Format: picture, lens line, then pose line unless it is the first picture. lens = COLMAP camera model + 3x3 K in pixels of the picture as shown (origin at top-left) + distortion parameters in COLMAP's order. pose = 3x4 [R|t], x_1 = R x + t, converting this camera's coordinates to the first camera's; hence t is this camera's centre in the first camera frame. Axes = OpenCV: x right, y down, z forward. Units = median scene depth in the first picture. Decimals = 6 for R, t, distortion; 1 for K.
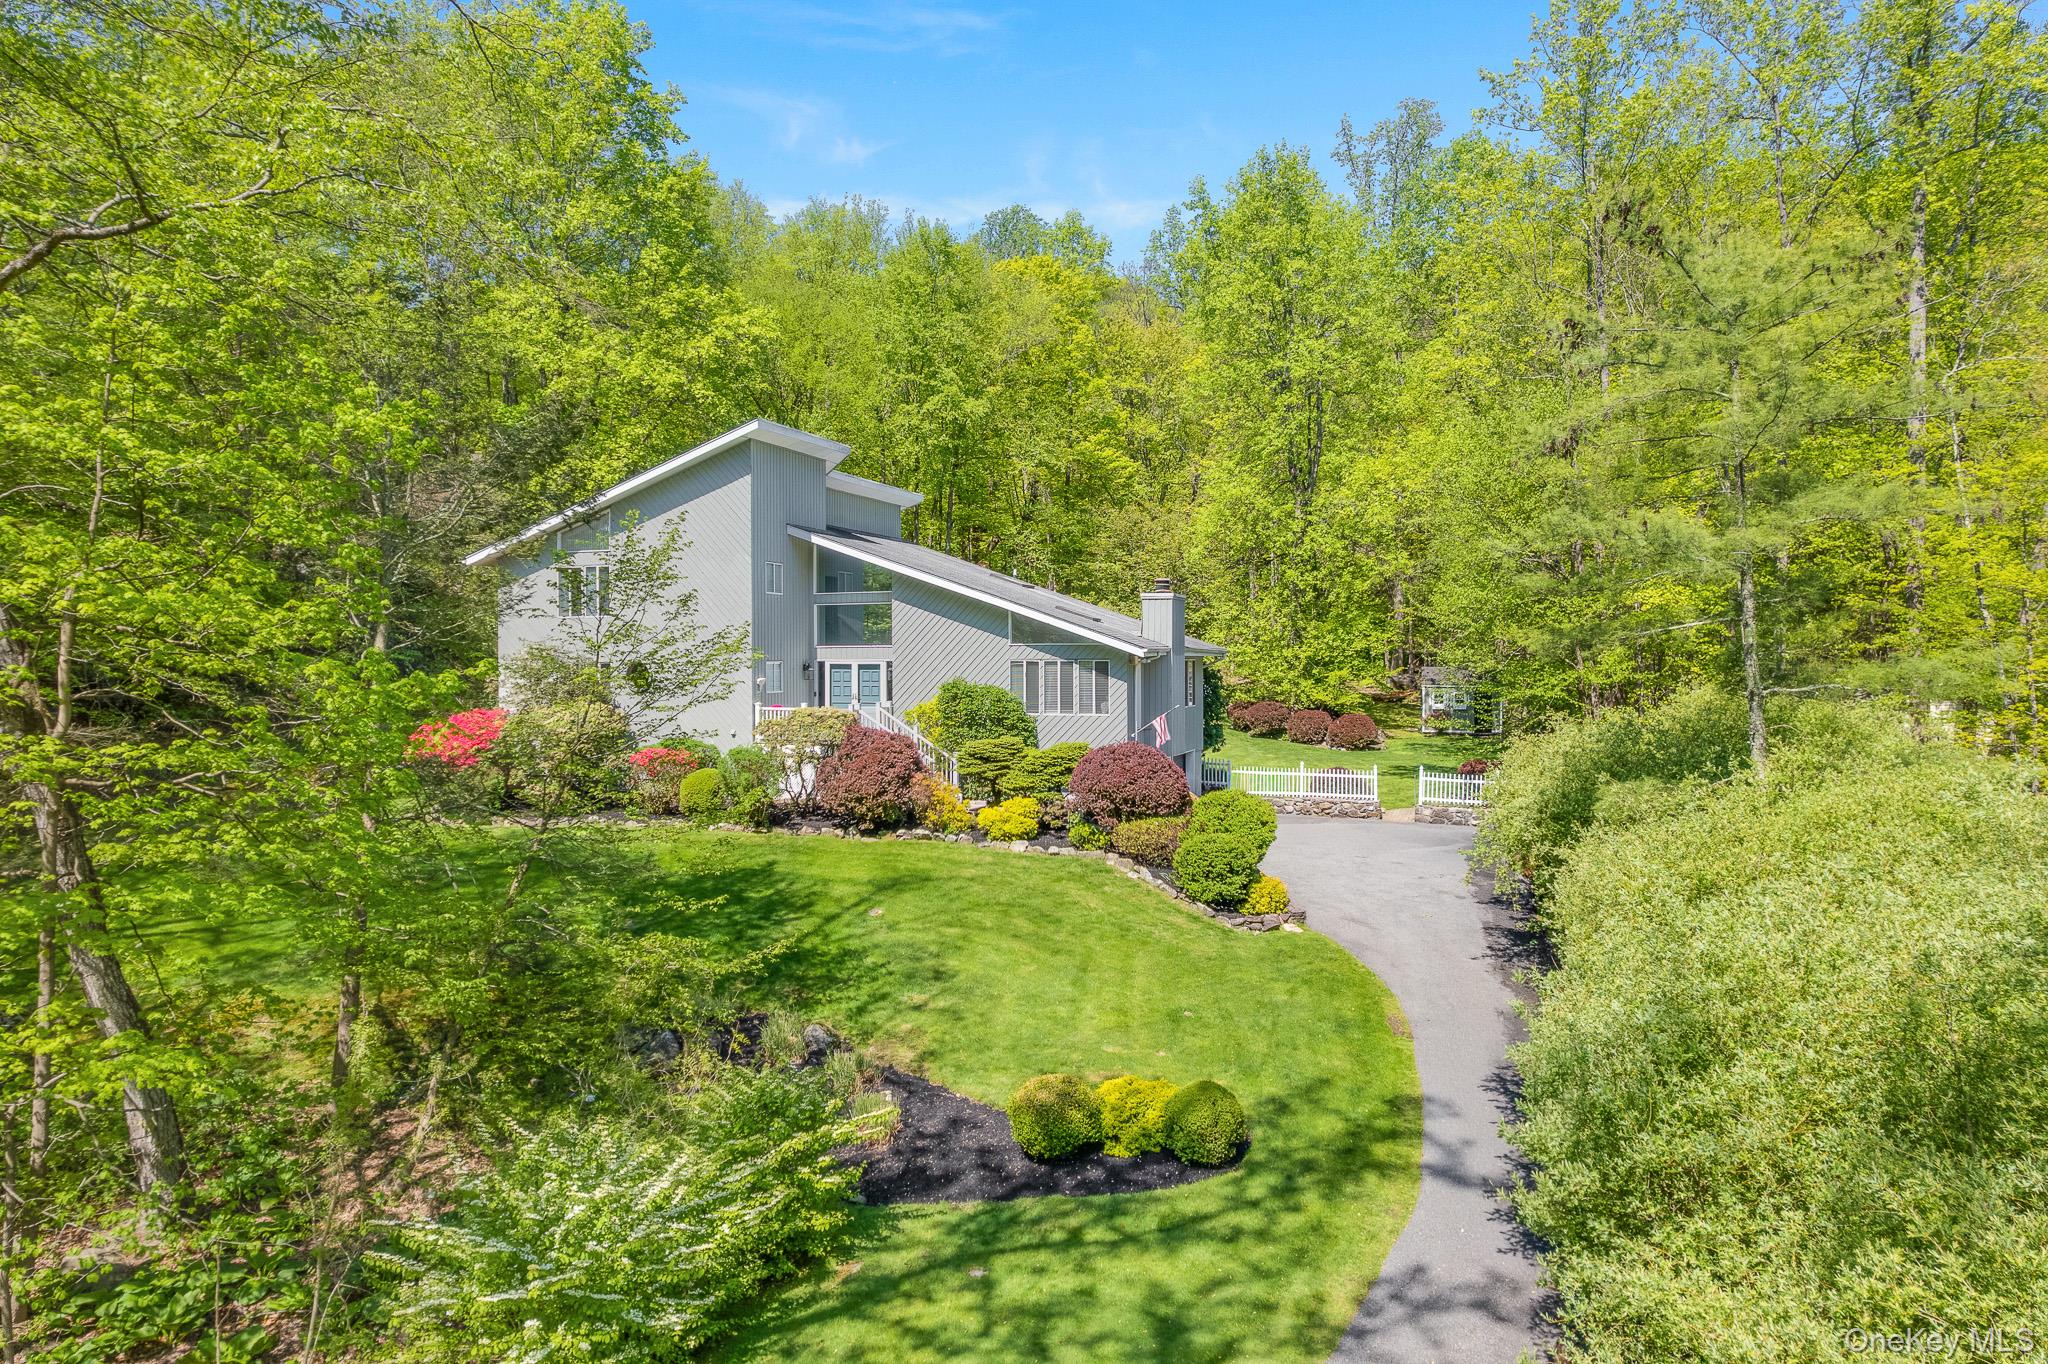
lens RADIAL K [[1303.4, 0, 1035.6], [0, 1303.4, 686.7], [0, 0, 1]] dist [-0.074572, 0.067198]
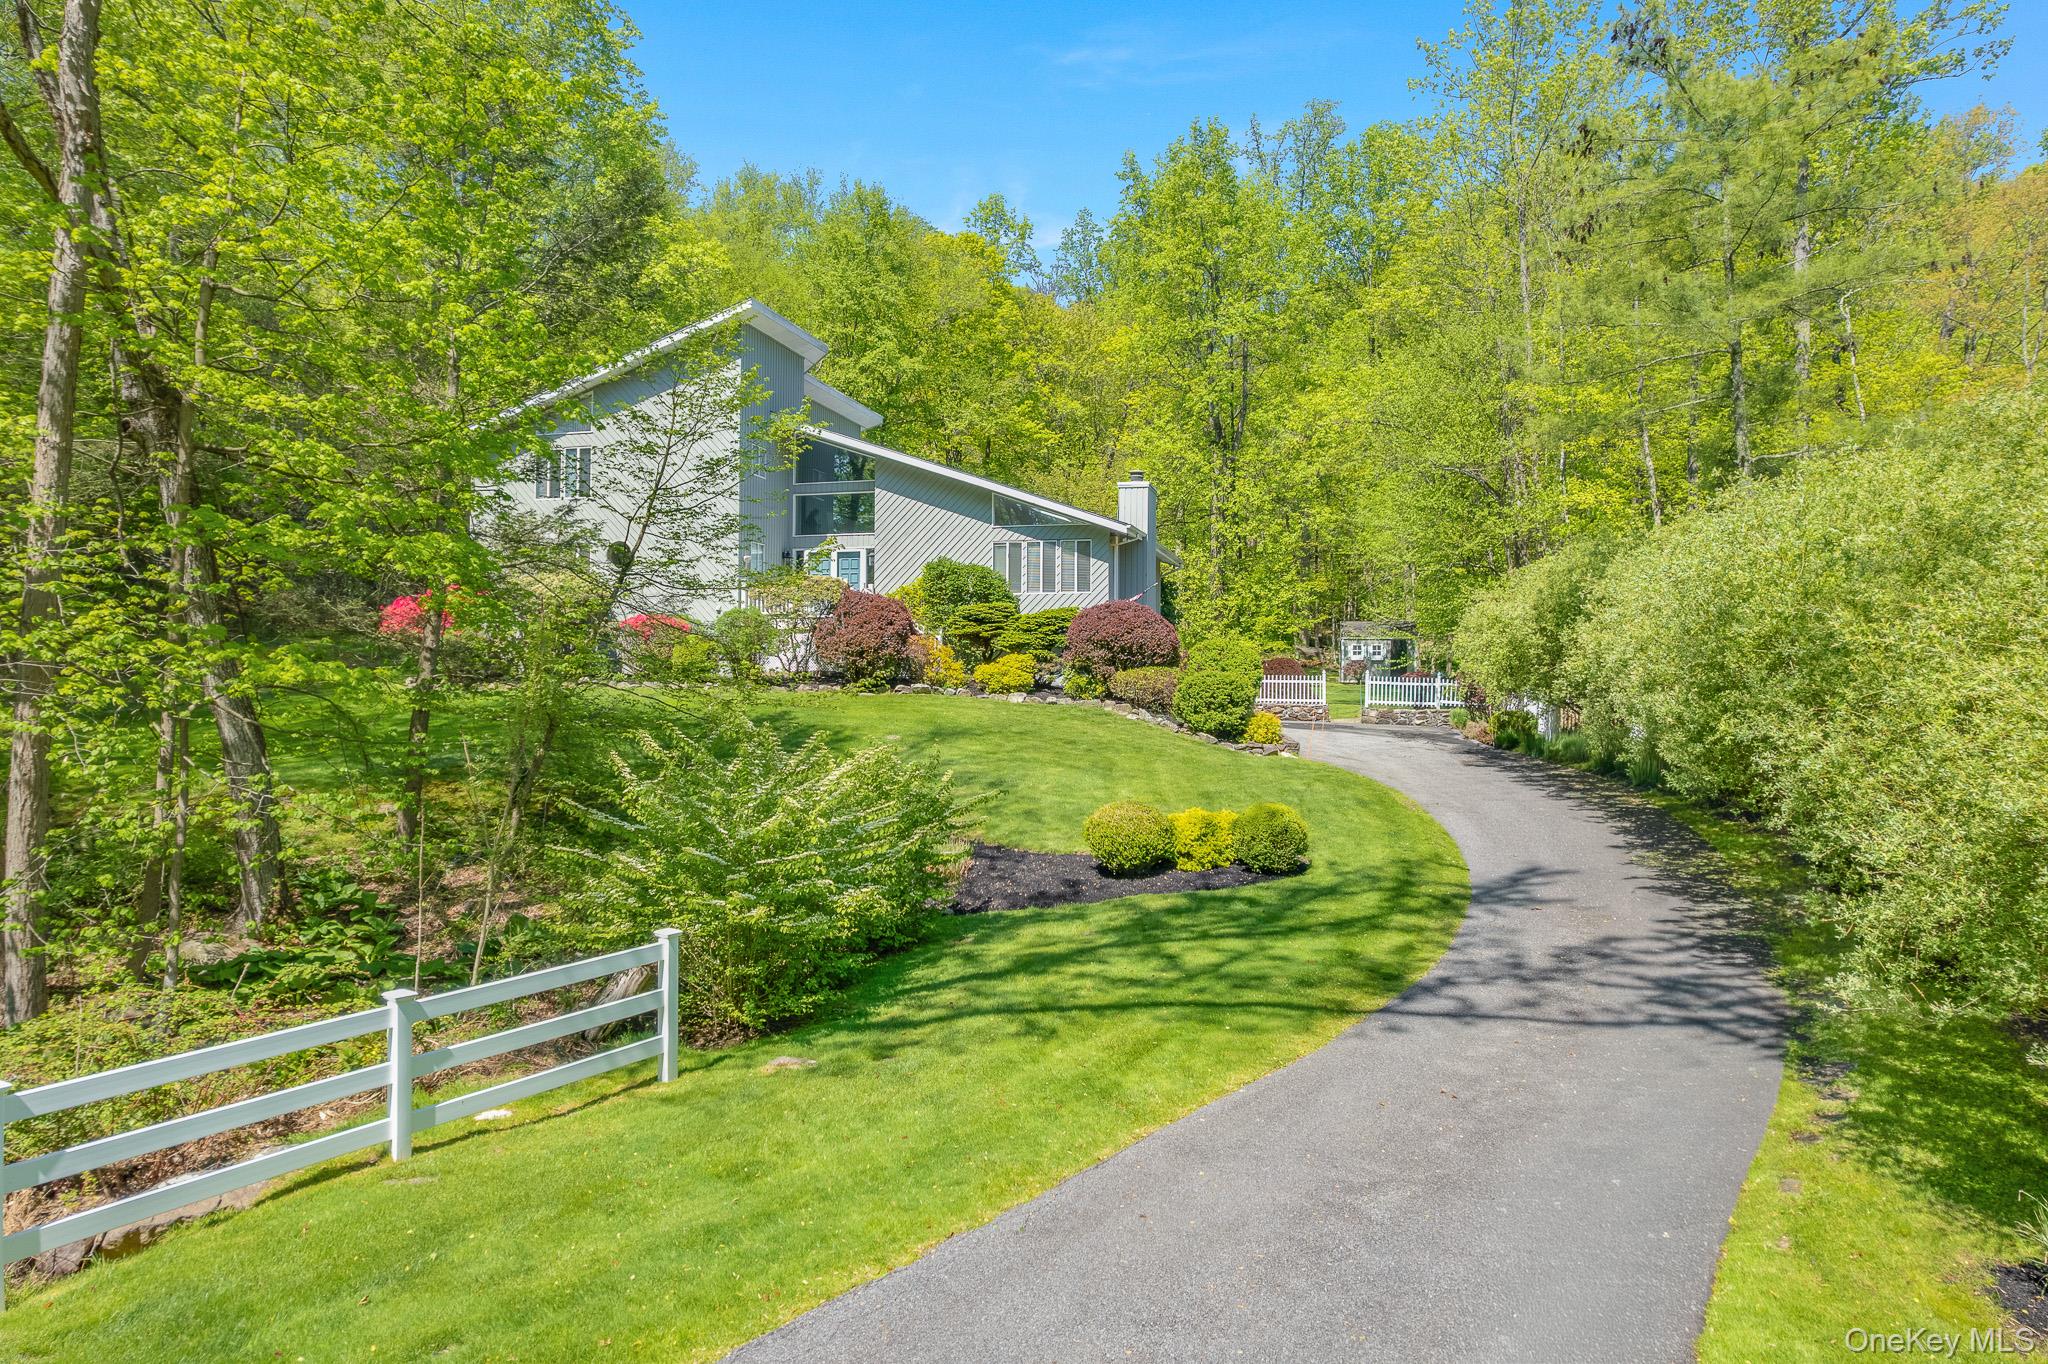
lens RADIAL K [[1303.4, 0, 1035.6], [0, 1303.4, 686.7], [0, 0, 1]] dist [-0.074572, 0.067198]
pose [[0.995498, 0.009237, 0.094326, -0.083215], [-0.006919, 0.999667, -0.024868, 0.121029], [-0.094525, 0.024104, 0.995231, -0.028553]]
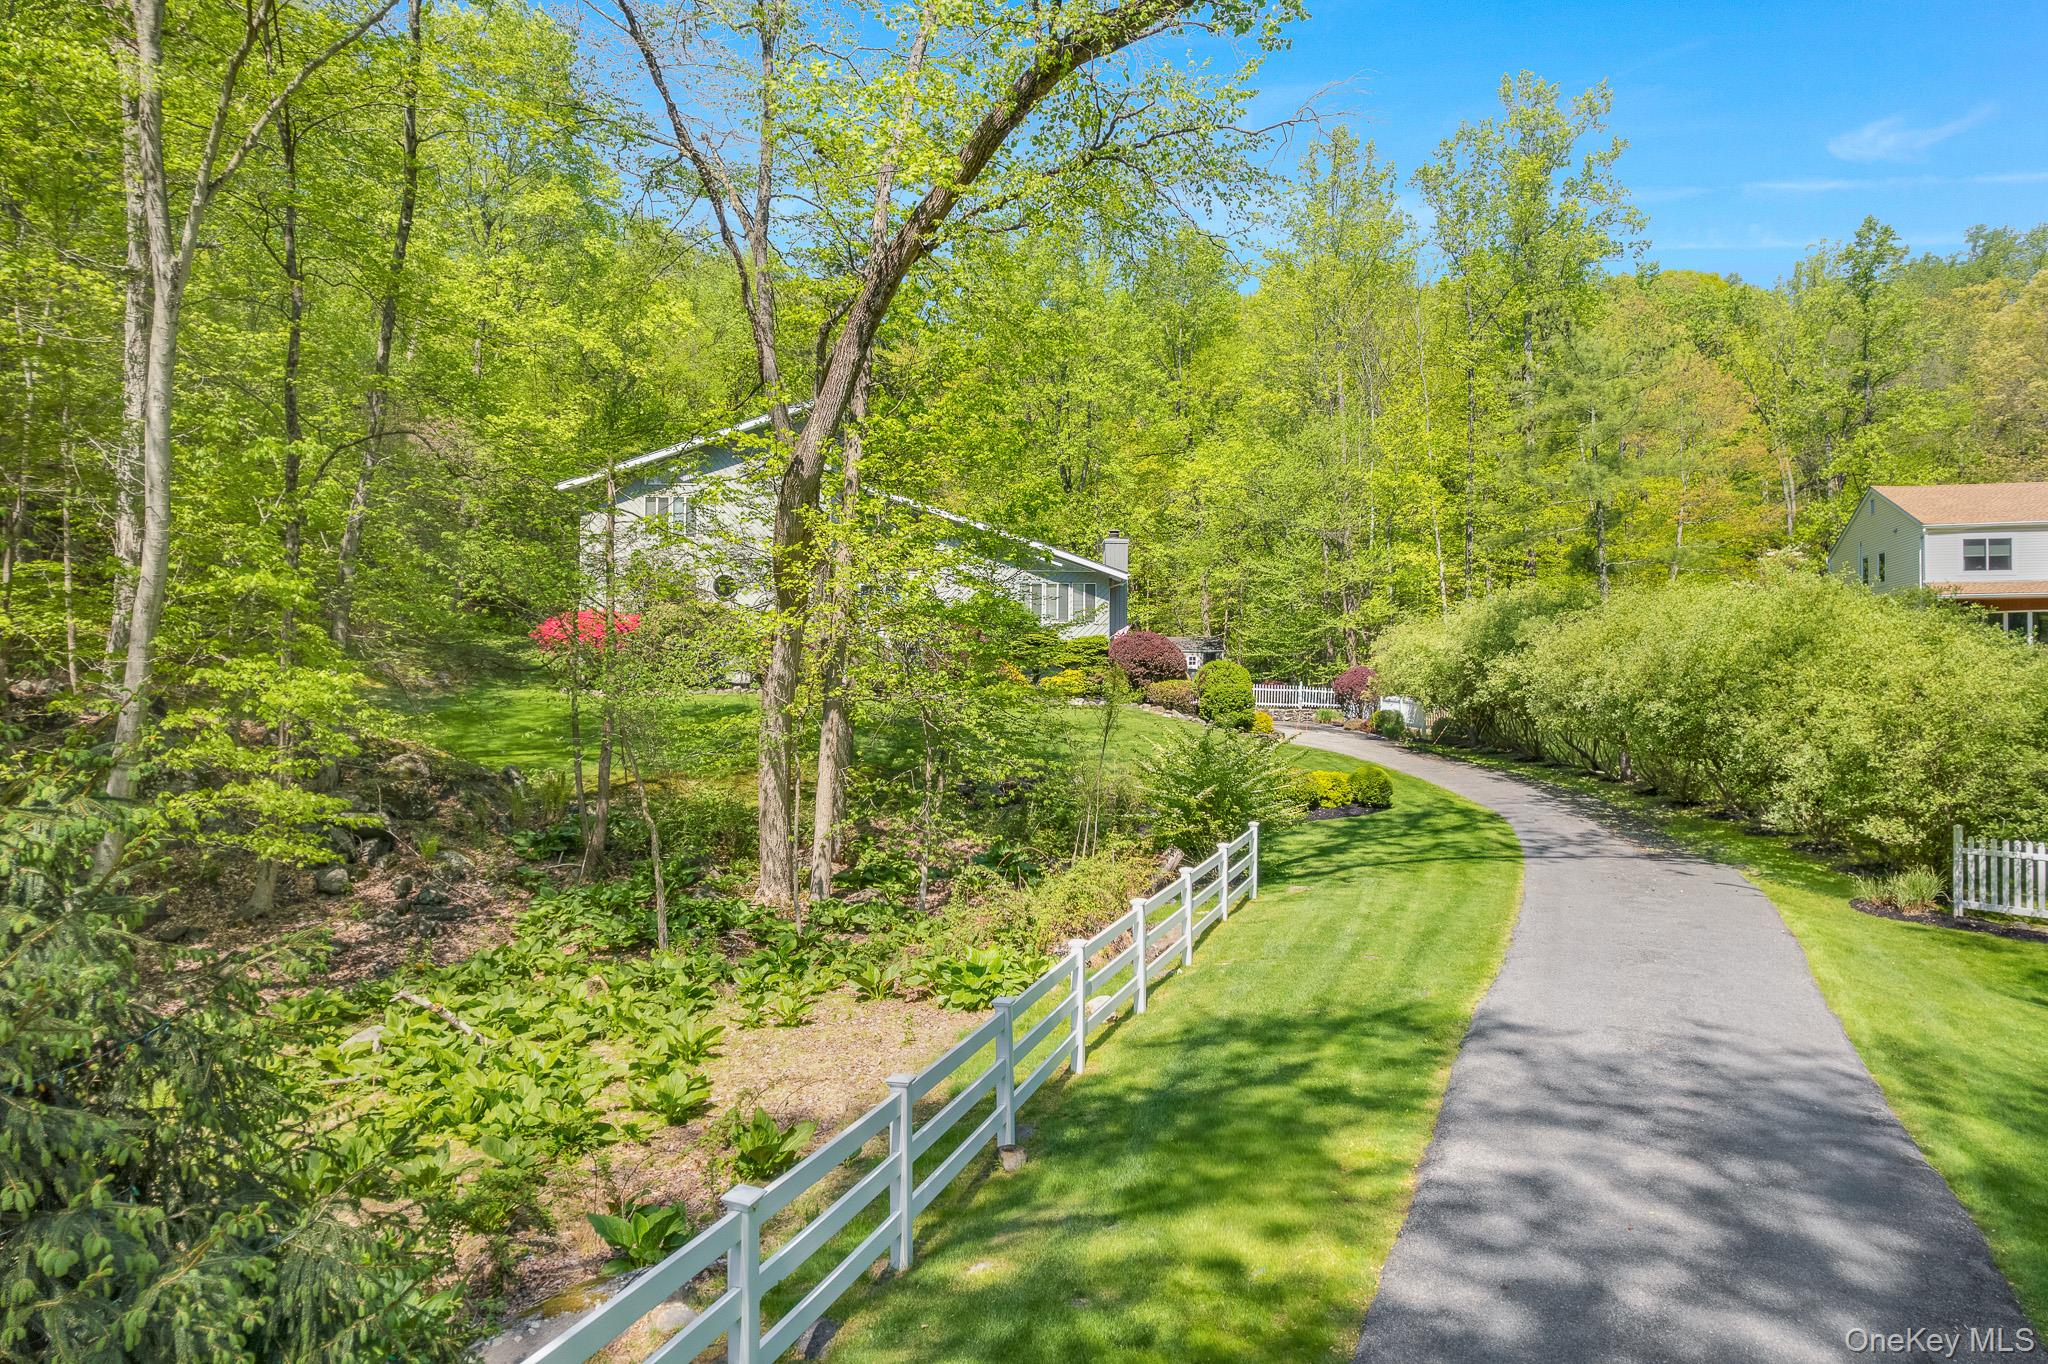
lens RADIAL K [[1303.4, 0, 1035.6], [0, 1303.4, 686.7], [0, 0, 1]] dist [-0.074572, 0.067198]
pose [[0.934402, 0.011185, 0.356044, -0.487968], [-0.002687, 0.999700, -0.024353, 0.122315], [-0.356210, 0.021799, 0.934152, -0.272128]]
